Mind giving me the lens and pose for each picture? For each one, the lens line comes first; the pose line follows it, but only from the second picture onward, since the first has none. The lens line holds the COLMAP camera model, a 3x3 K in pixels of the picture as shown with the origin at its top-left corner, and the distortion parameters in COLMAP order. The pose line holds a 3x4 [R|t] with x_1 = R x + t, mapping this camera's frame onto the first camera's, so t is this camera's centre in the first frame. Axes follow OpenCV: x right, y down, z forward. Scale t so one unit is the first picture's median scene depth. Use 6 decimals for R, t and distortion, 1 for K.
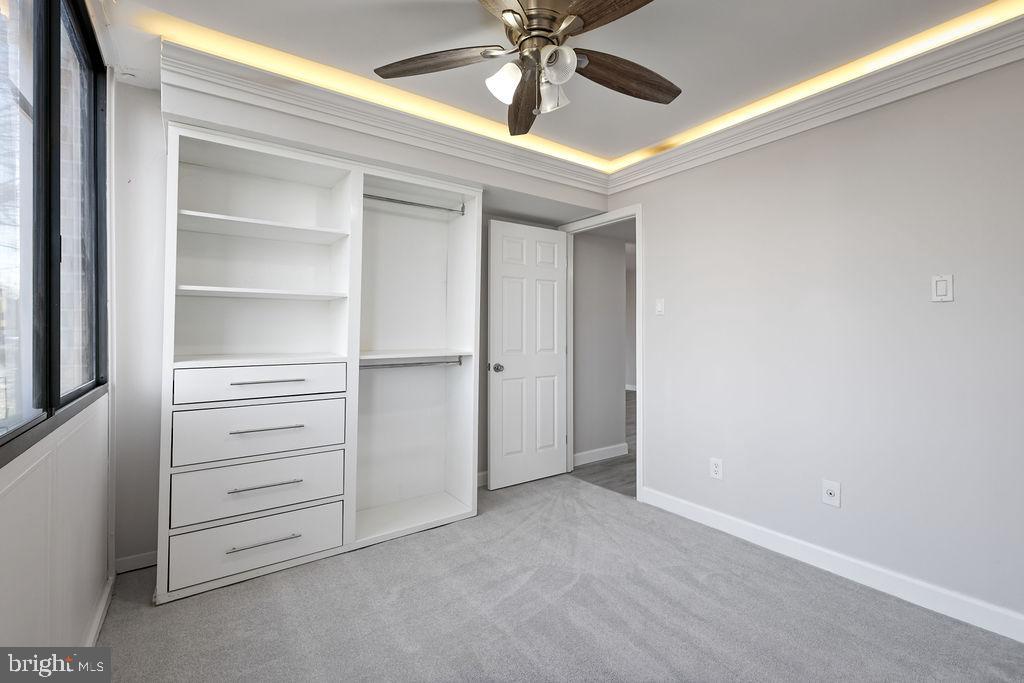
lens RADIAL K [[452.3, 0, 516.0], [0, 452.3, 330.3], [0, 0, 1]] dist [0.000098, 0.000095]
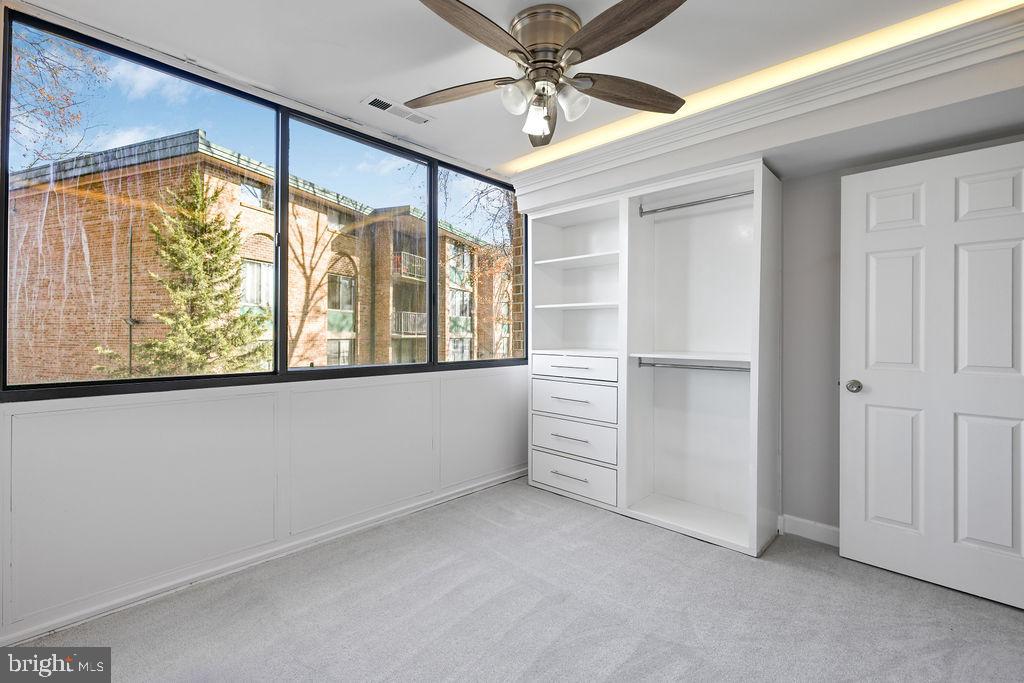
lens RADIAL K [[444.8, 0, 512.8], [0, 444.8, 335.3], [0, 0, 1]] dist [-0.000376, -0.000330]
pose [[0.179321, 0.004466, -0.983781, 0.693863], [-0.006220, 0.999975, 0.003406, 0.006521], [0.983771, 0.005508, 0.179344, 0.461995]]
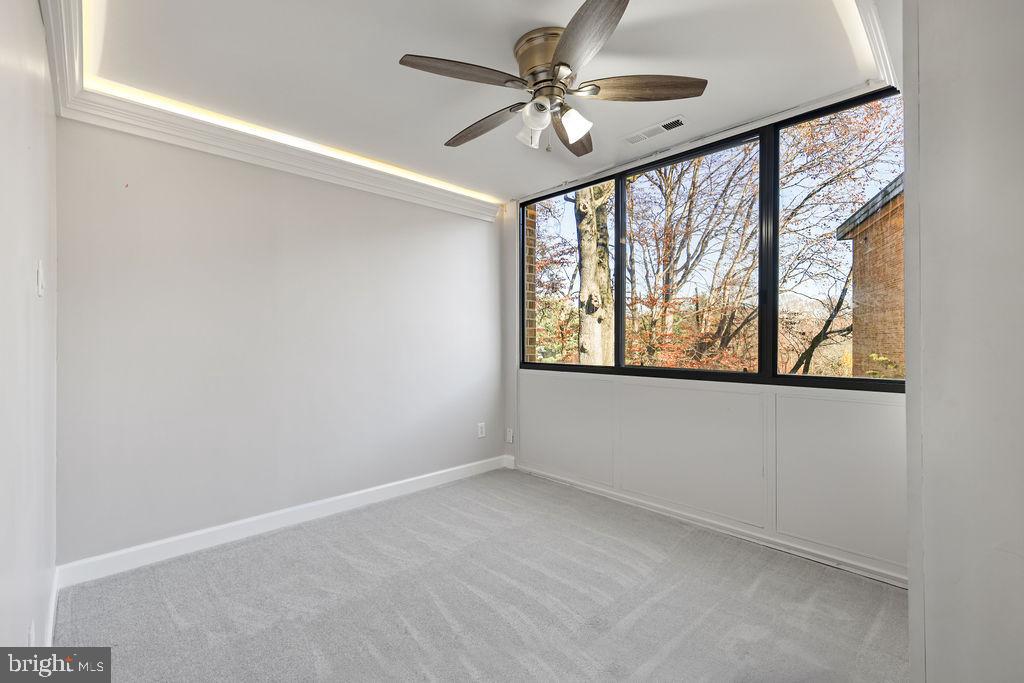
lens RADIAL K [[435.9, 0, 512.0], [0, 435.9, 341.5], [0, 0, 1]] dist [0.000187, 0.000008]
pose [[-0.989598, 0.002212, -0.143840, 0.192104], [0.001983, 0.999997, 0.001735, 0.012644], [0.143844, 0.001431, -0.989599, 1.324700]]
